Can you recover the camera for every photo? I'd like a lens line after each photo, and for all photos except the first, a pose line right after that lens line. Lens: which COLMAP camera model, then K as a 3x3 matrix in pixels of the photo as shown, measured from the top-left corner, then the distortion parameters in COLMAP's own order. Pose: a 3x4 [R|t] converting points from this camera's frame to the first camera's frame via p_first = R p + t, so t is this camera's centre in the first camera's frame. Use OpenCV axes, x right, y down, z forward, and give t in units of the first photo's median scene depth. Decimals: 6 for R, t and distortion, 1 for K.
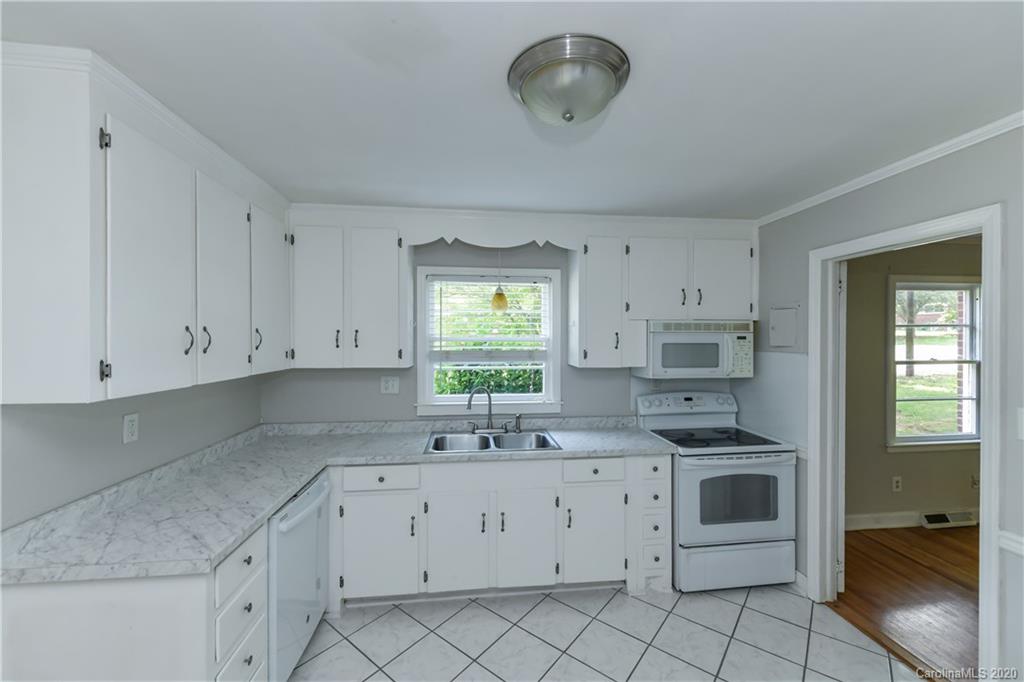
lens RADIAL K [[413.8, 0, 519.9], [0, 413.8, 338.9], [0, 0, 1]] dist [0.005553, -0.002112]
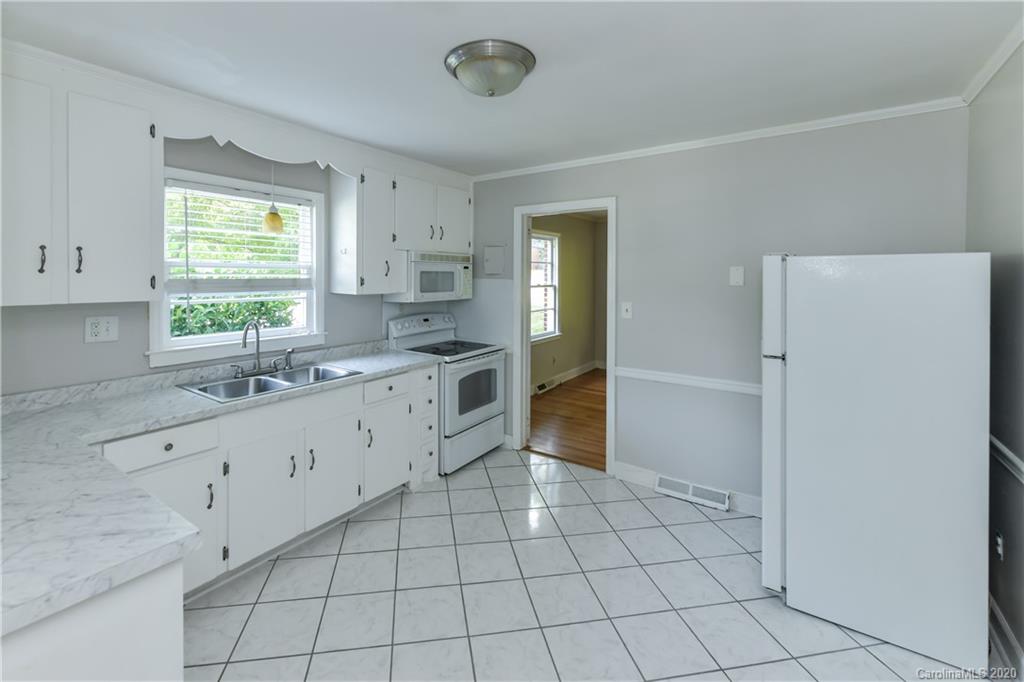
lens RADIAL K [[413.8, 0, 529.0], [0, 413.8, 276.0], [0, 0, 1]] dist [0.005553, -0.002112]
pose [[0.670141, -0.004520, 0.742220, -0.329974], [-0.001179, 0.999974, 0.007155, 0.016115], [-0.742233, -0.005670, 0.670118, 0.007989]]
